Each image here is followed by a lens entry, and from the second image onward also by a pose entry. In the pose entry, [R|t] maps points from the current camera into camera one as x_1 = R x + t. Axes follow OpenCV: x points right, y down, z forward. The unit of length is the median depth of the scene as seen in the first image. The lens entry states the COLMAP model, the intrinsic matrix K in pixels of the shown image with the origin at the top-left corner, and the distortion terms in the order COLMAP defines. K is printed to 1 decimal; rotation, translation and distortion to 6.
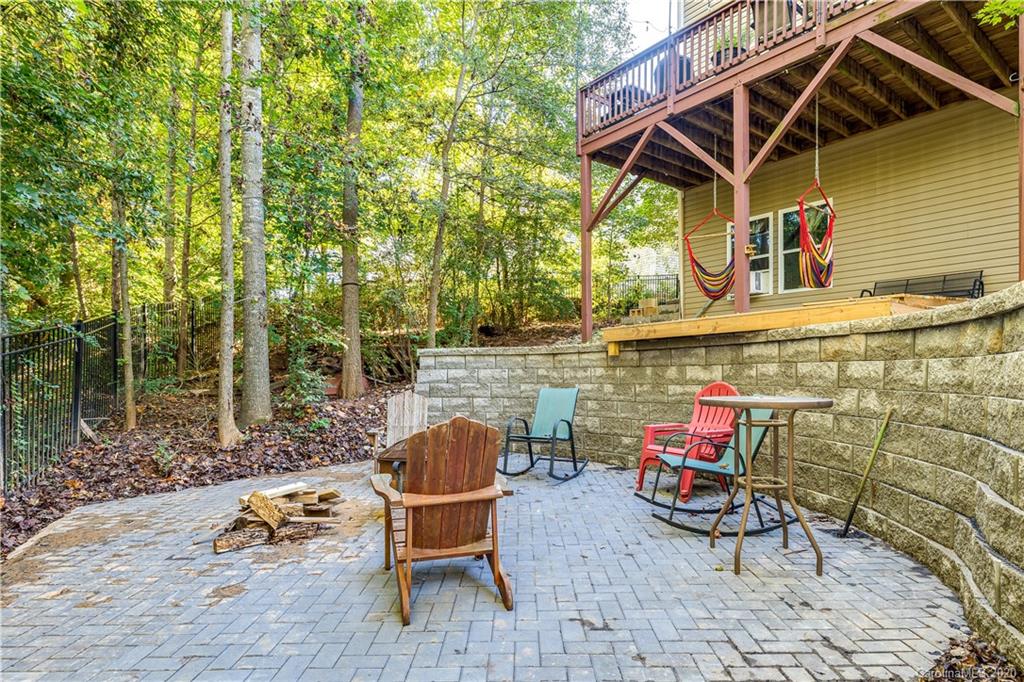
lens RADIAL K [[546.5, 0, 511.4], [0, 546.5, 381.9], [0, 0, 1]] dist [0.003644, -0.000675]
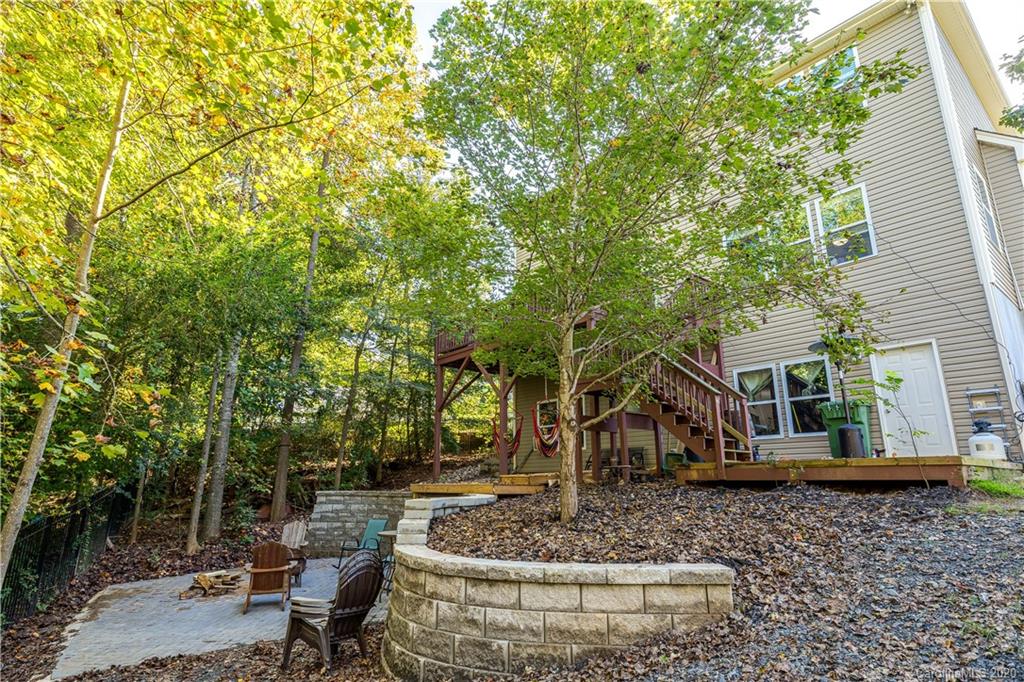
lens RADIAL K [[546.5, 0, 514.7], [0, 546.5, 335.5], [0, 0, 1]] dist [0.003644, -0.000675]
pose [[0.999445, 0.012865, 0.030716, 0.435641], [-0.004169, 0.963446, -0.267871, -0.085615], [-0.033040, 0.267594, 0.962965, -0.868093]]
